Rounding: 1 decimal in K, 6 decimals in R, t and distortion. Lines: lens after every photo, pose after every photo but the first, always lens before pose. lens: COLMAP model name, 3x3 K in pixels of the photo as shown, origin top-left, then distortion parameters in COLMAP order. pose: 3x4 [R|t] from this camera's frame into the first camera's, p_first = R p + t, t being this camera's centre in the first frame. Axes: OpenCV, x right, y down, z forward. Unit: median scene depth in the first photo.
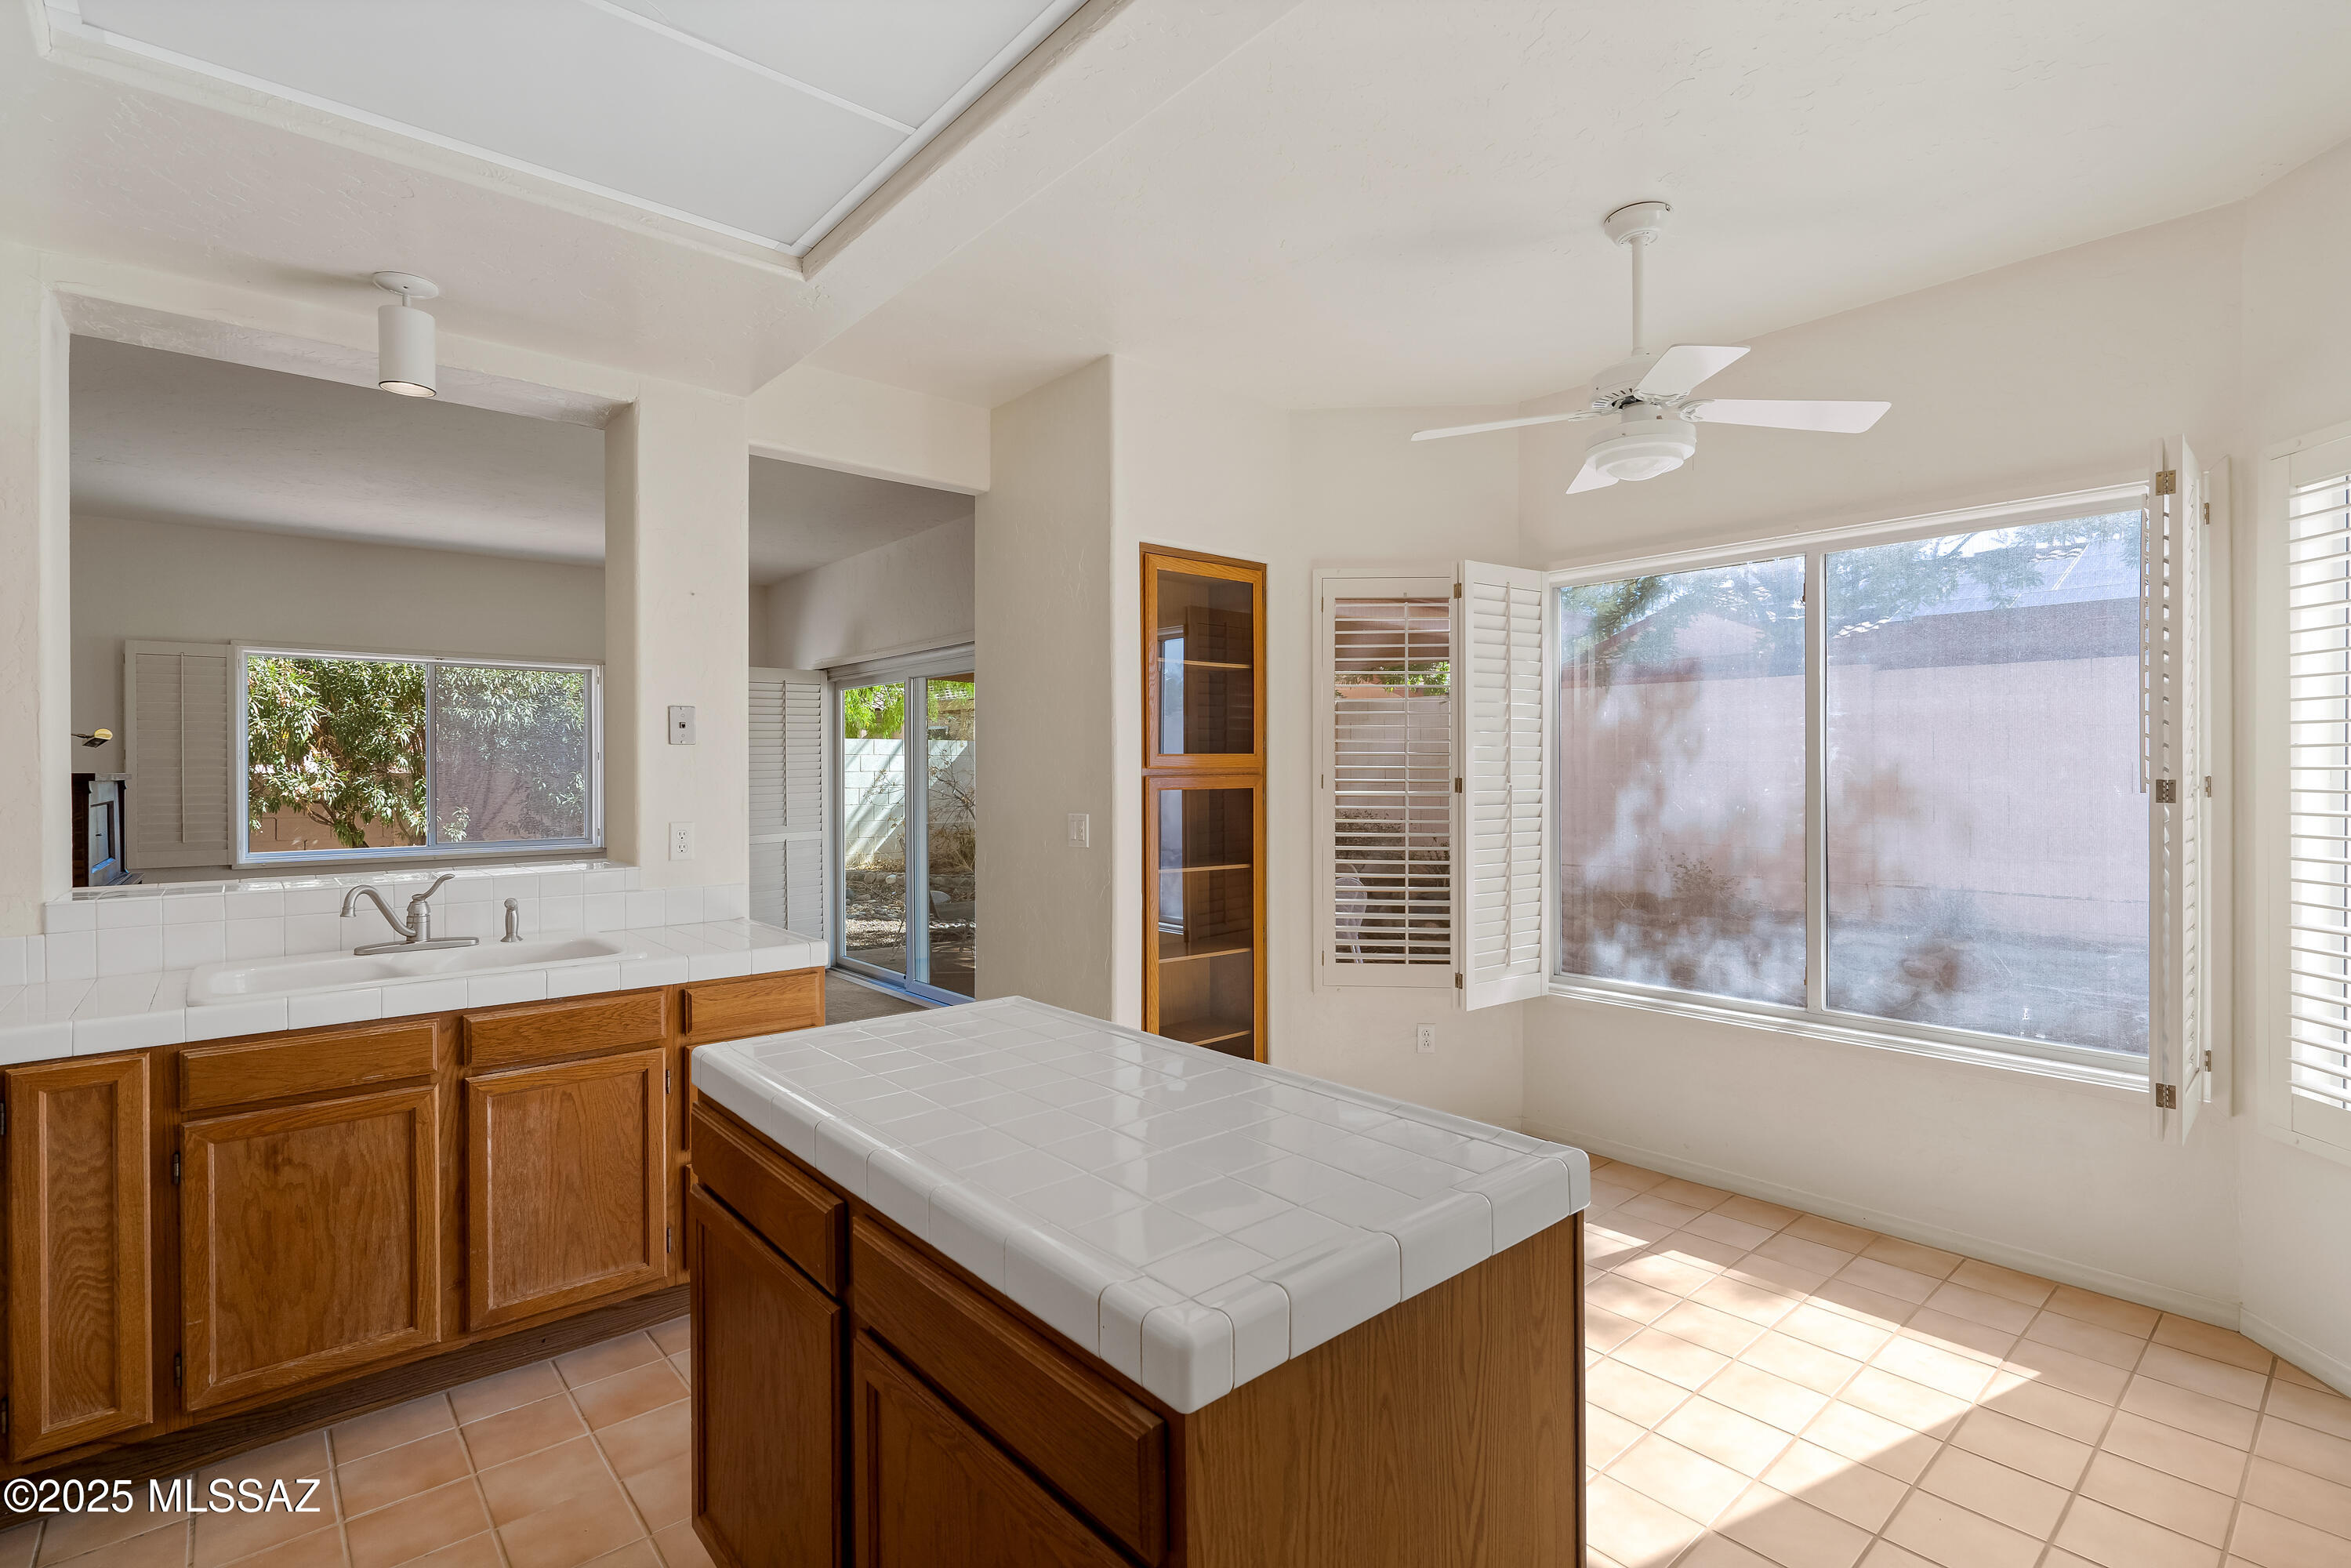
lens RADIAL K [[1102.6, 0, 1174.7], [0, 1102.6, 771.9], [0, 0, 1]] dist [-0.015327, 0.009386]
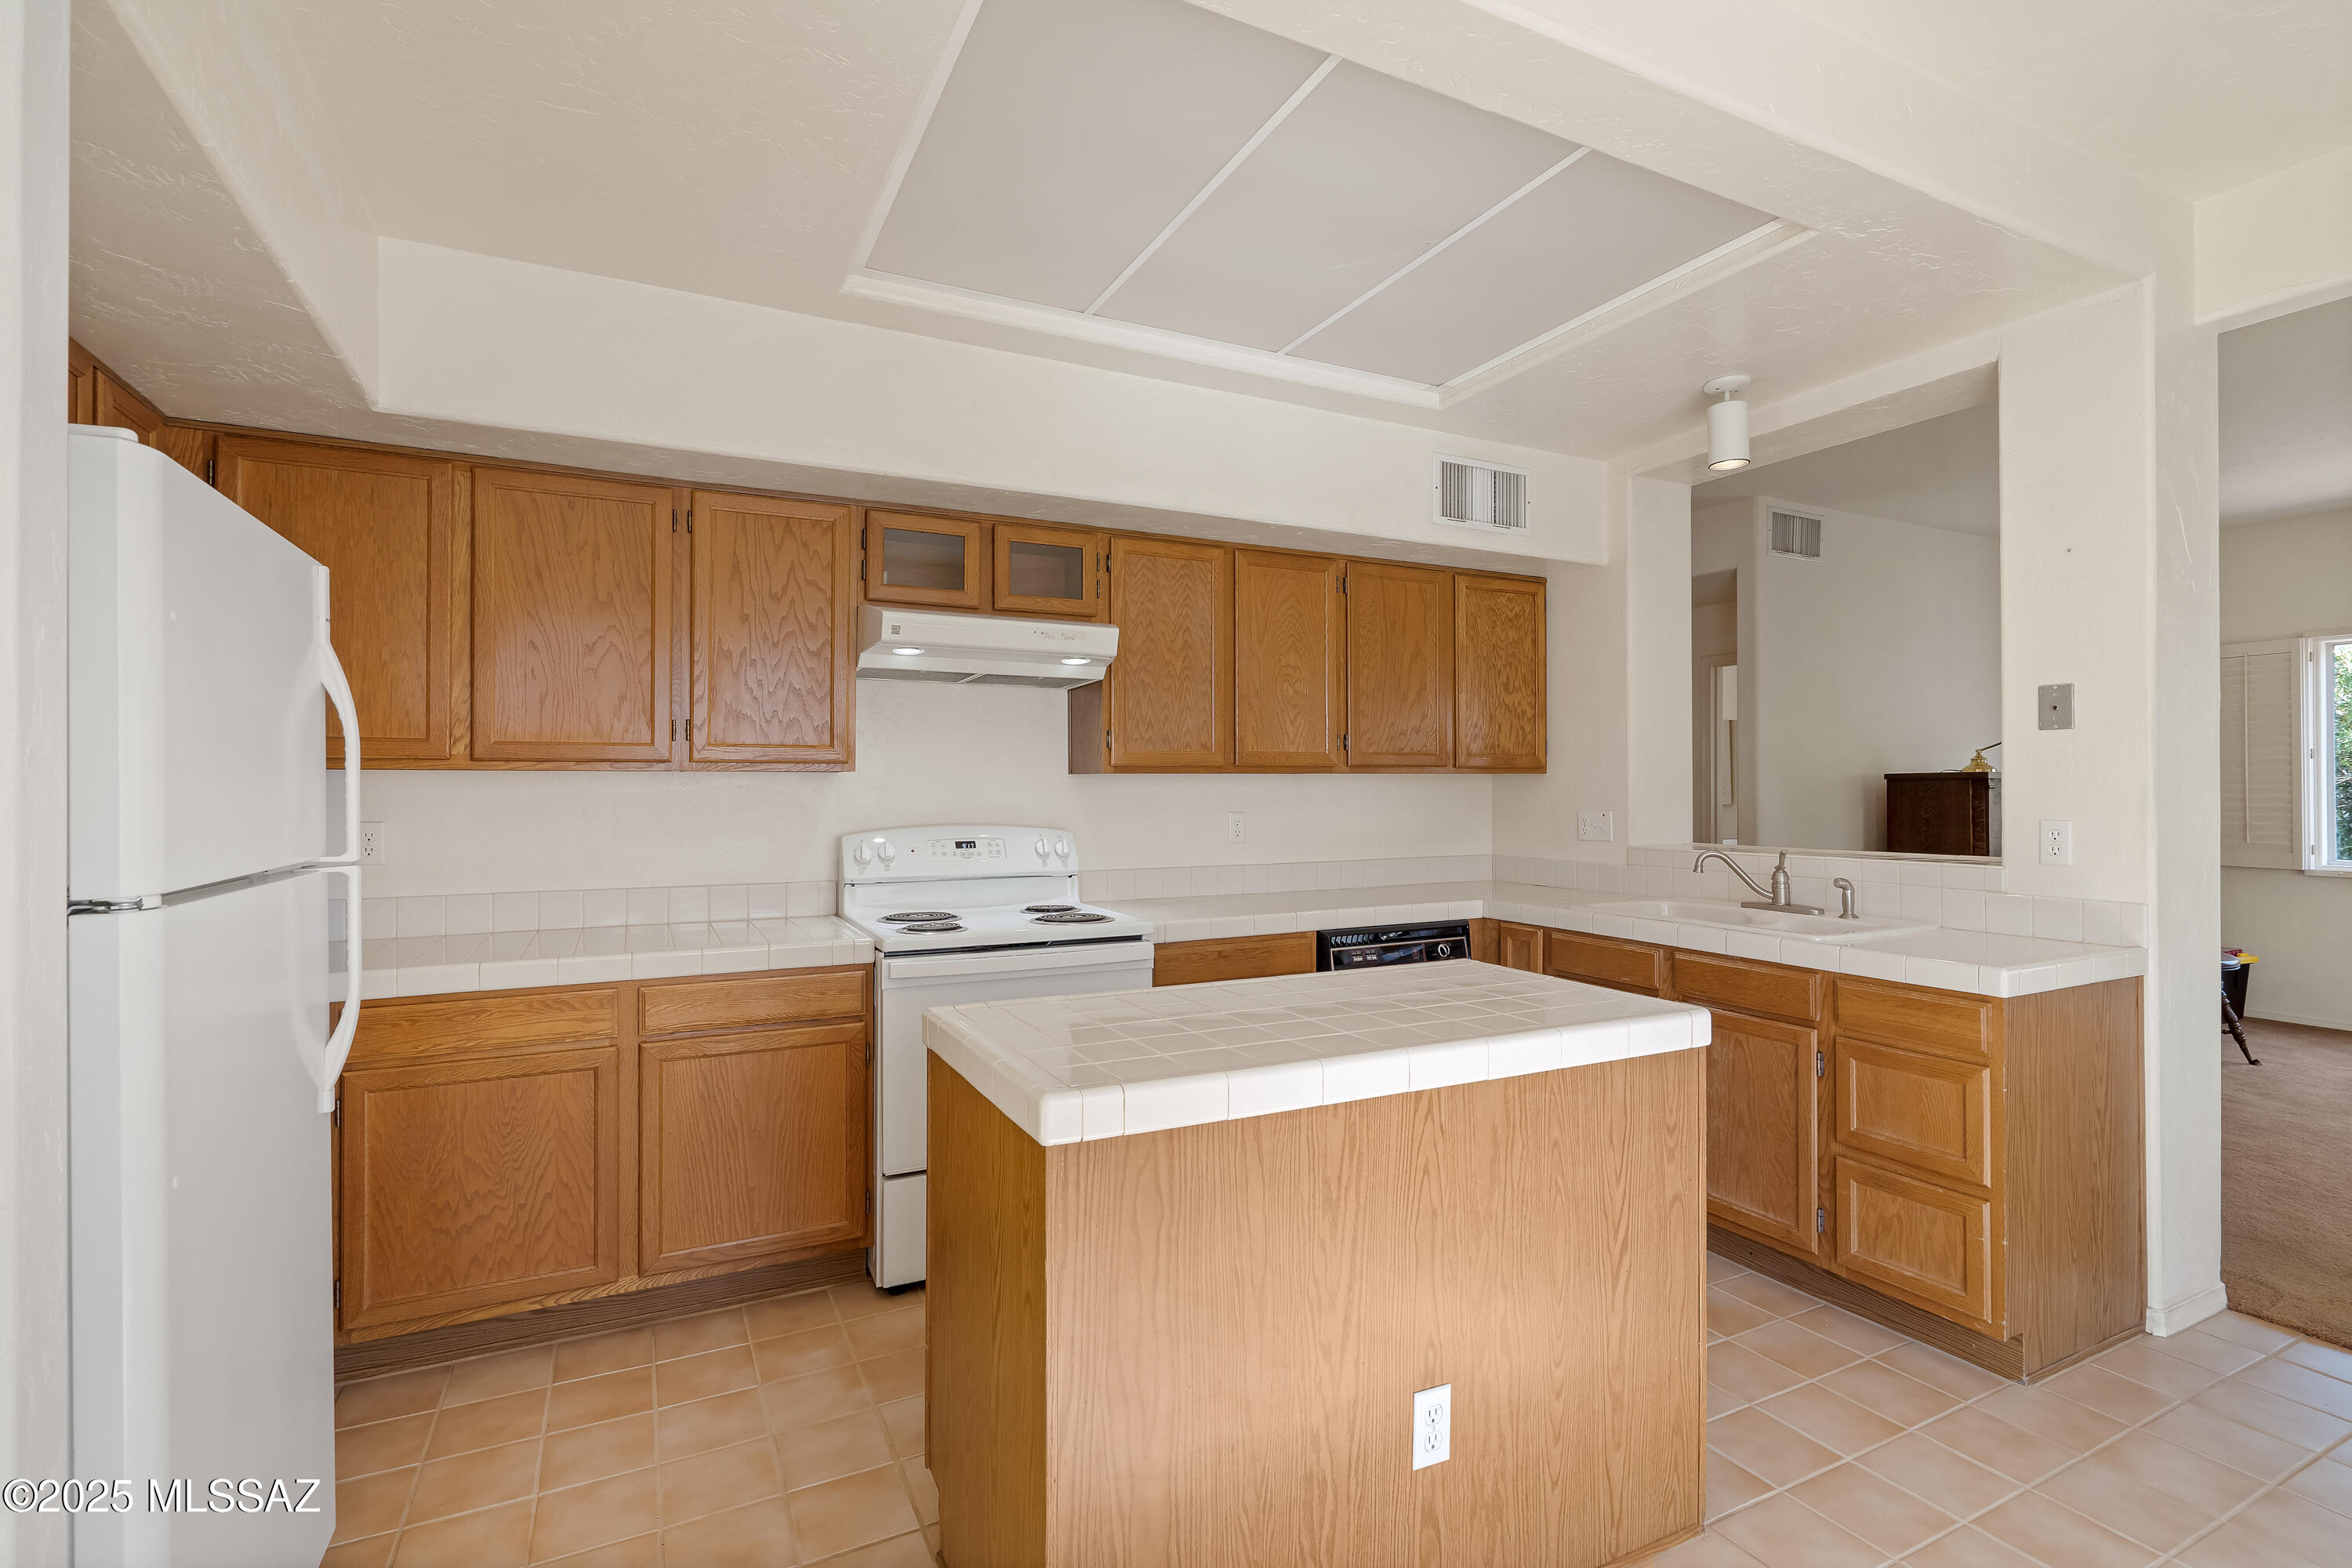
lens RADIAL K [[1080.8, 0, 1170.7], [0, 1080.8, 771.4], [0, 0, 1]] dist [-0.007830, -0.000013]
pose [[-0.251475, -0.008379, -0.967828, 0.487555], [0.000596, 0.999961, -0.008812, 0.013249], [0.967864, -0.002793, -0.251460, 0.492426]]
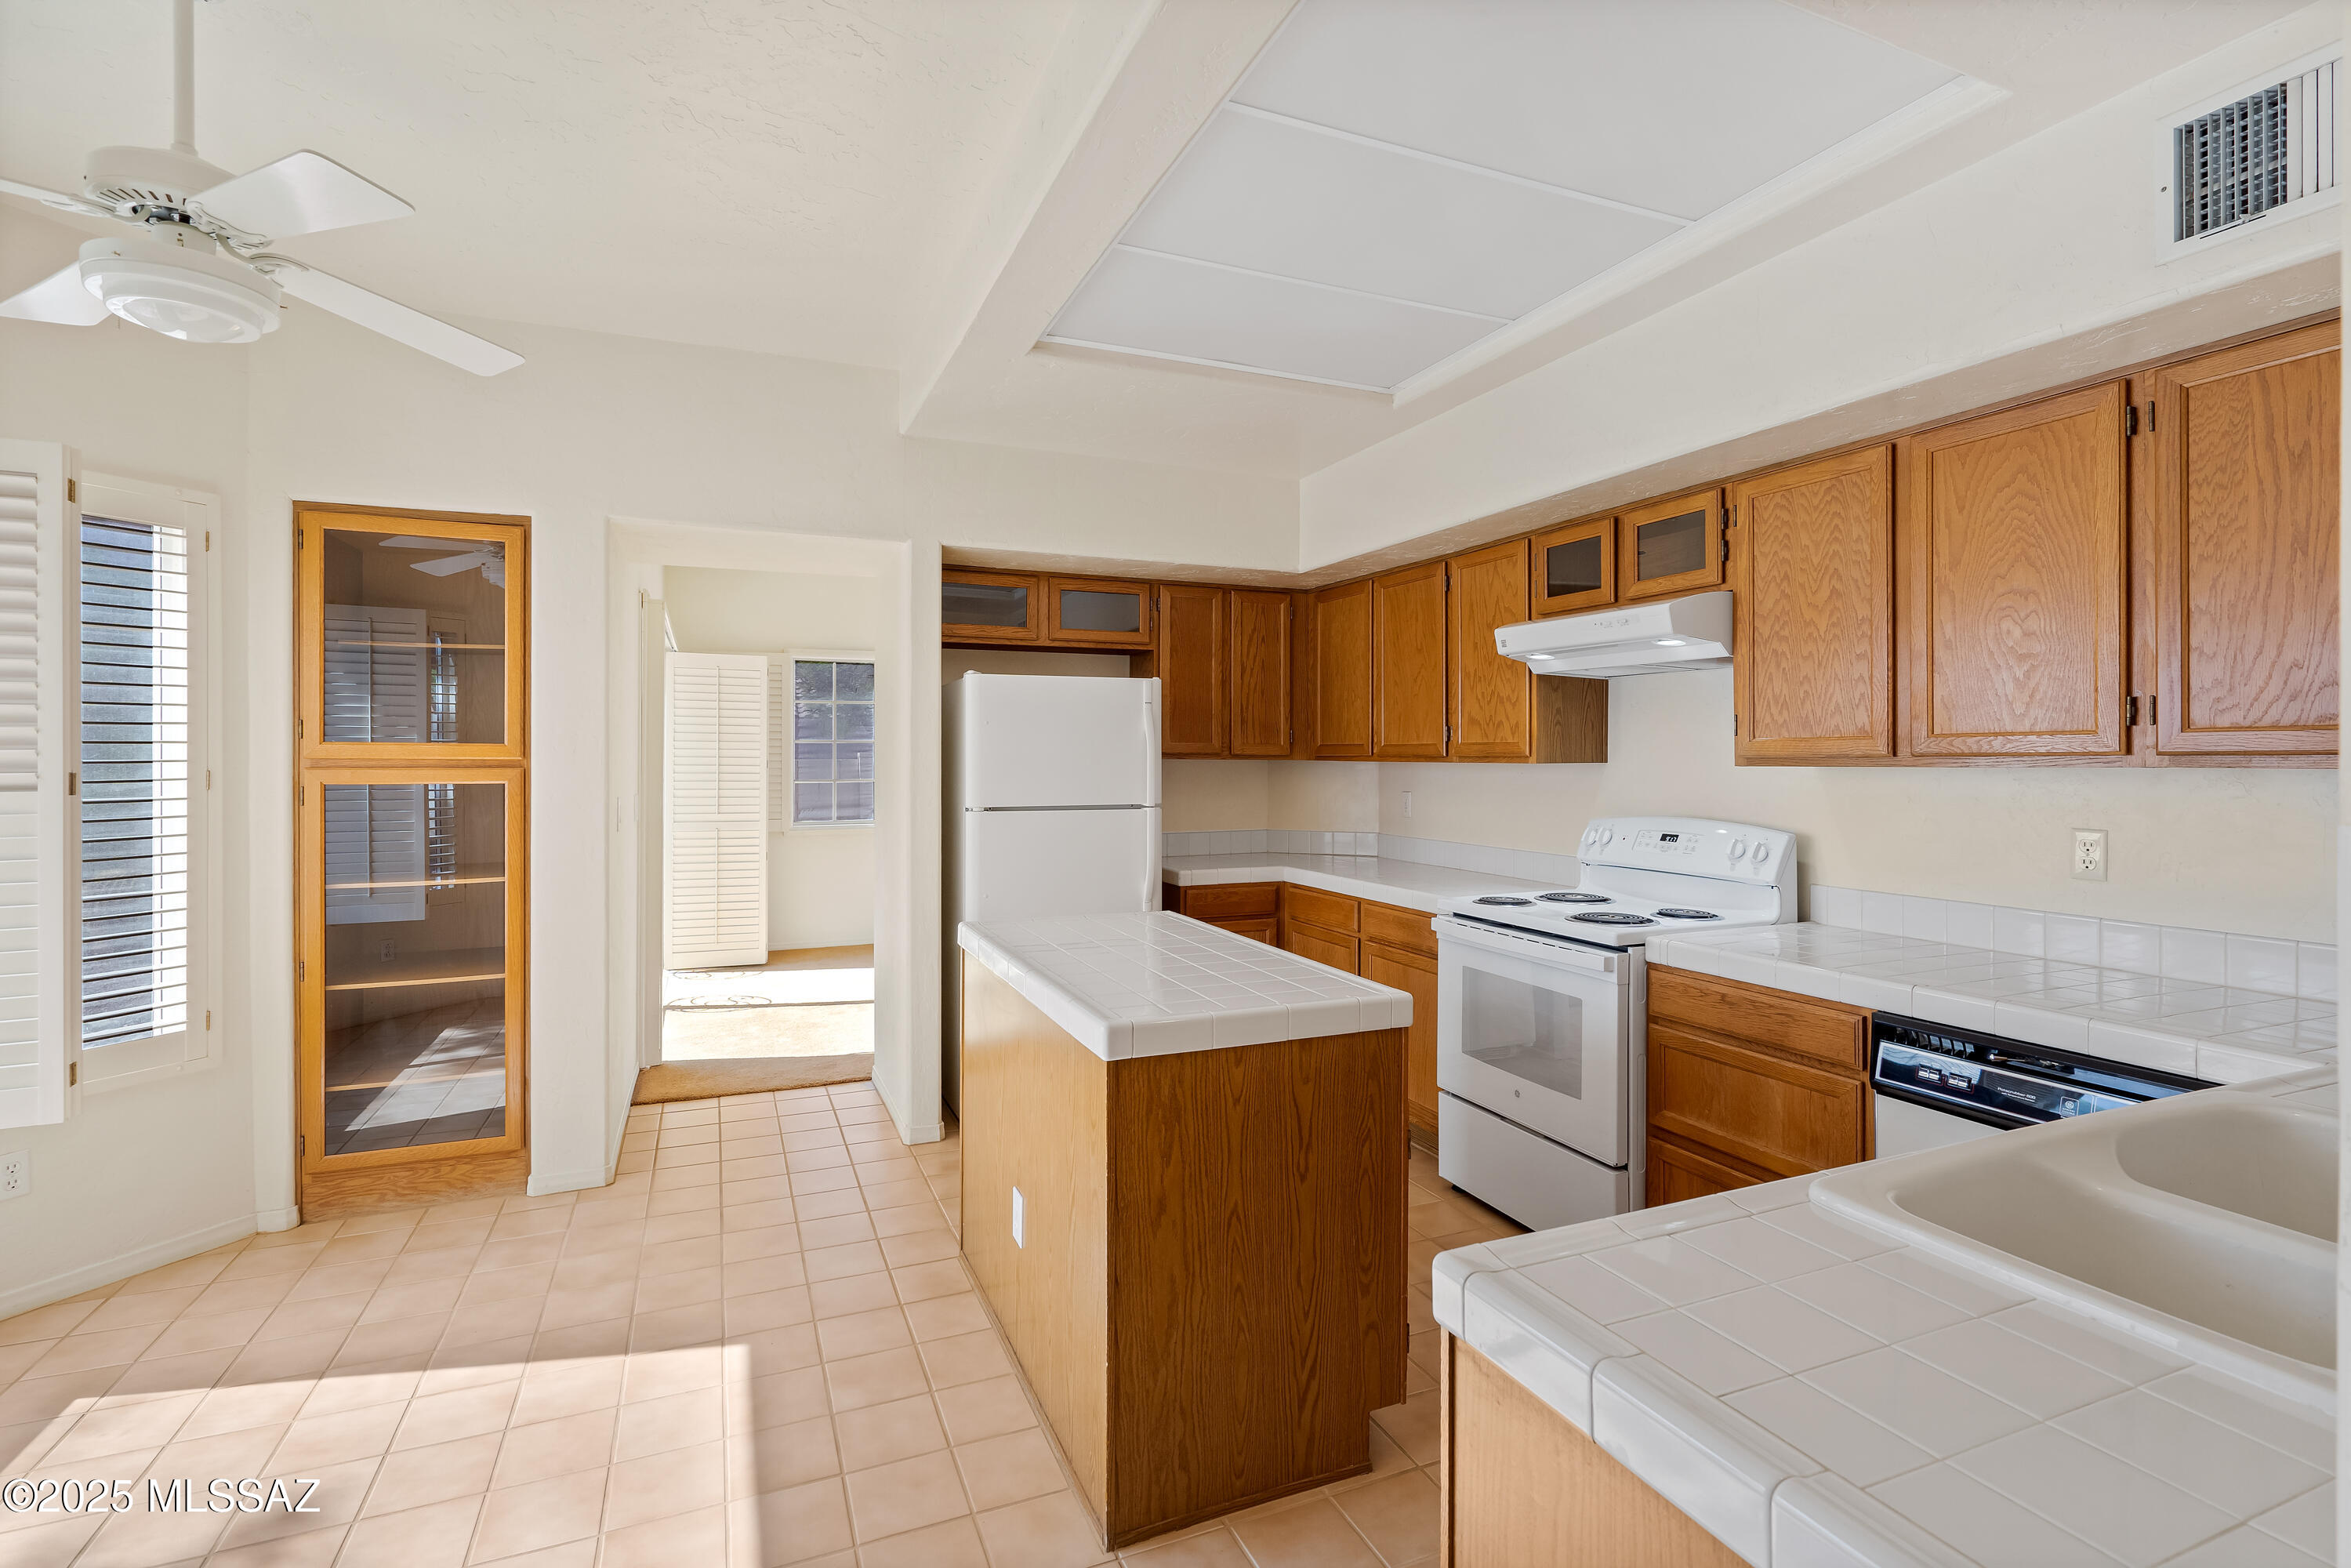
lens RADIAL K [[1090.0, 0, 1186.5], [0, 1090.0, 758.6], [0, 0, 1]] dist [-0.001745, 0.000227]
pose [[-0.953521, 0.003153, 0.301311, -0.278716], [0.004276, 0.999986, 0.003069, -0.003489], [-0.301297, 0.004215, -0.953521, 1.097569]]
